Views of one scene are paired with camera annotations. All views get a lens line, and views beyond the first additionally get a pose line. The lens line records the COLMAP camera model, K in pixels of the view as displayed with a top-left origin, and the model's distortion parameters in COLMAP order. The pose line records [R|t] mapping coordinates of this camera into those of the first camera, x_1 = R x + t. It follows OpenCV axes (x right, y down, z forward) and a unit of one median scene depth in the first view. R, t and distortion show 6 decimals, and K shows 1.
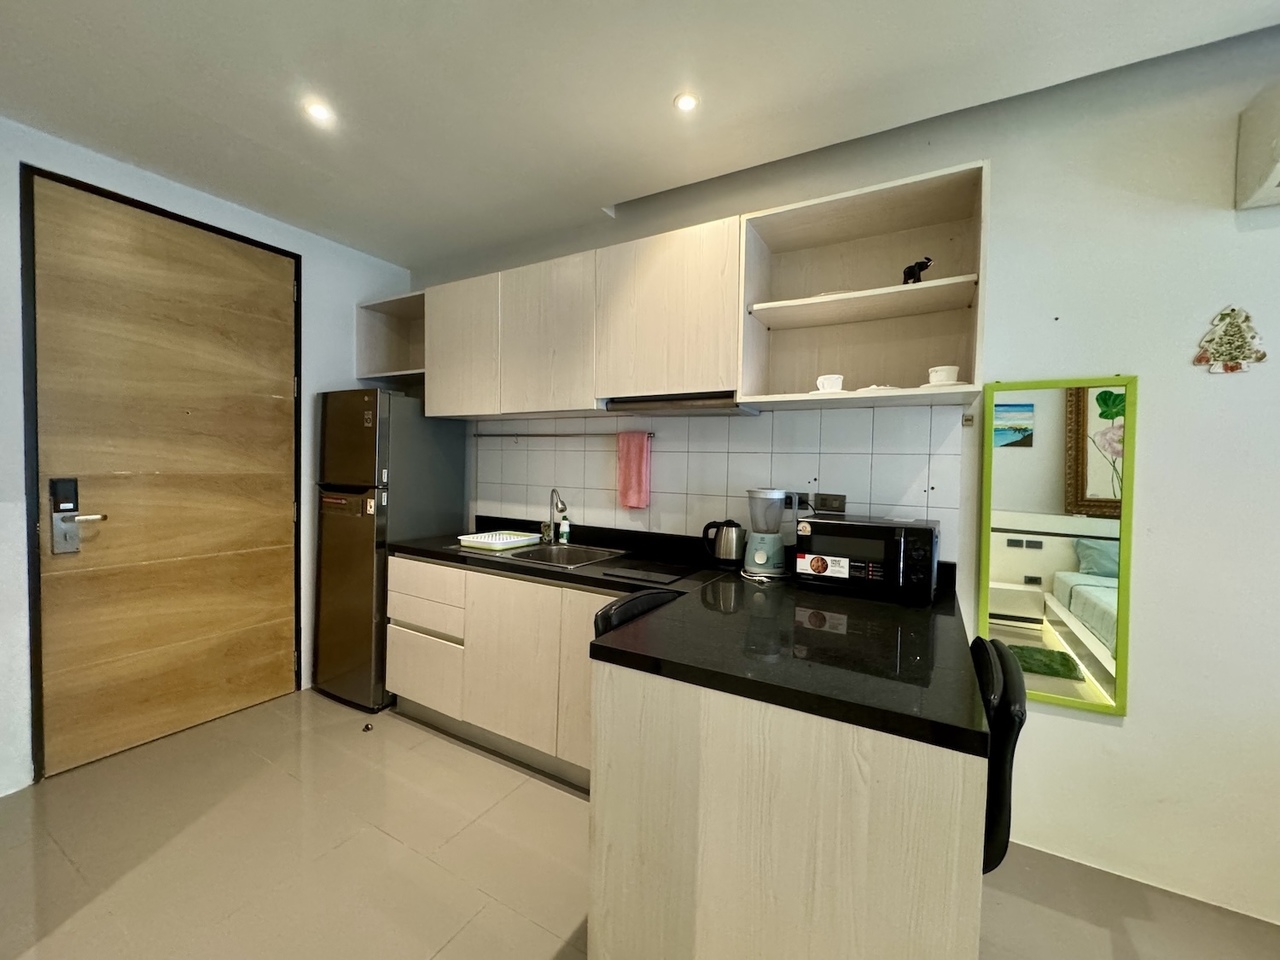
lens RADIAL K [[510.2, 0, 639.3], [0, 510.2, 477.1], [0, 0, 1]] dist [-0.003589, 0.001542]
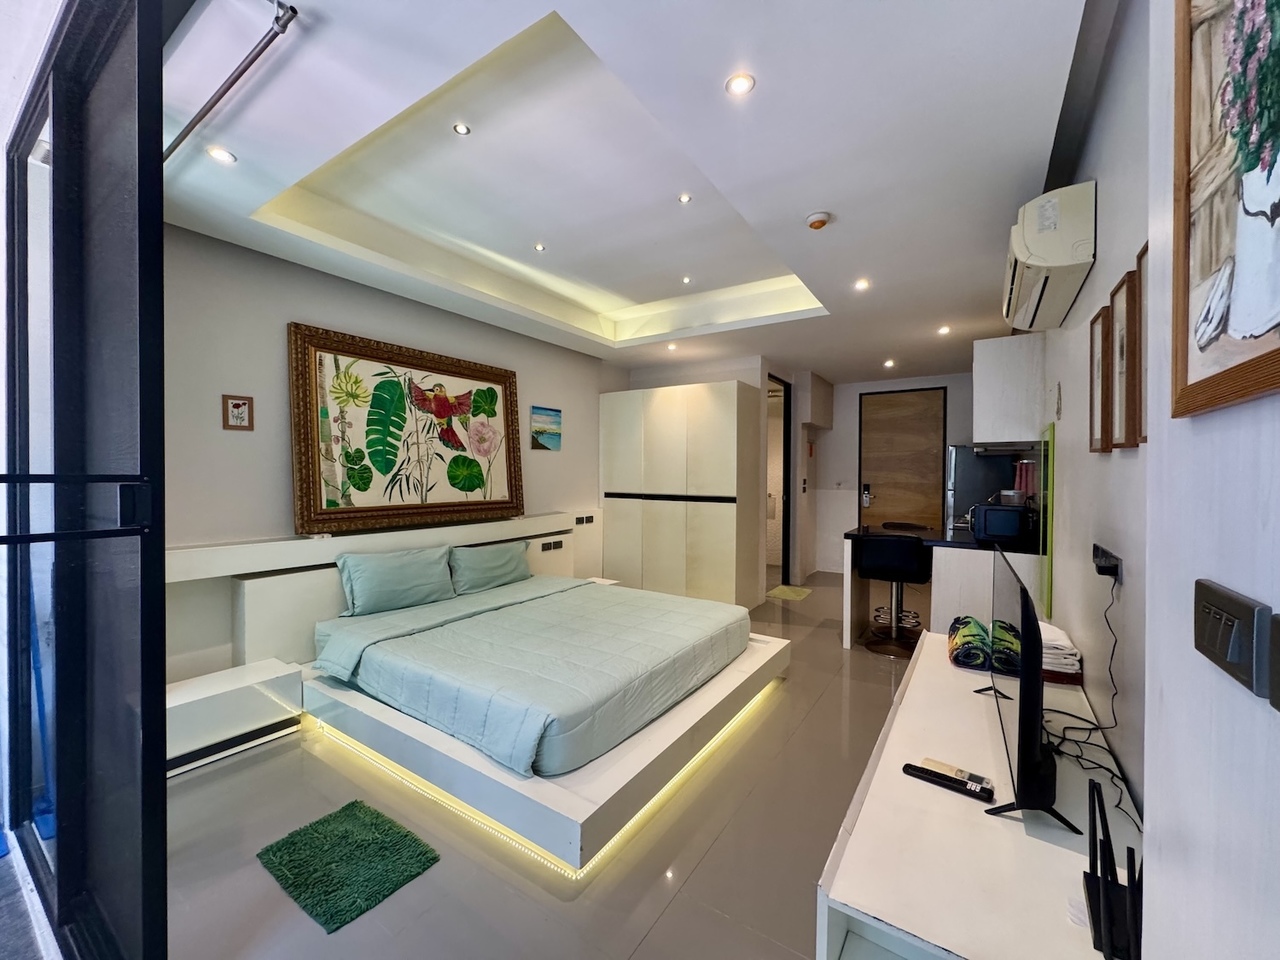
lens RADIAL K [[510.2, 0, 643.7], [0, 510.2, 479.4], [0, 0, 1]] dist [-0.003589, 0.001542]
pose [[-0.064455, -0.007223, -0.997894, 2.094575], [-0.041811, 0.999115, -0.004531, 0.045594], [0.997044, 0.041430, -0.064700, -0.201439]]
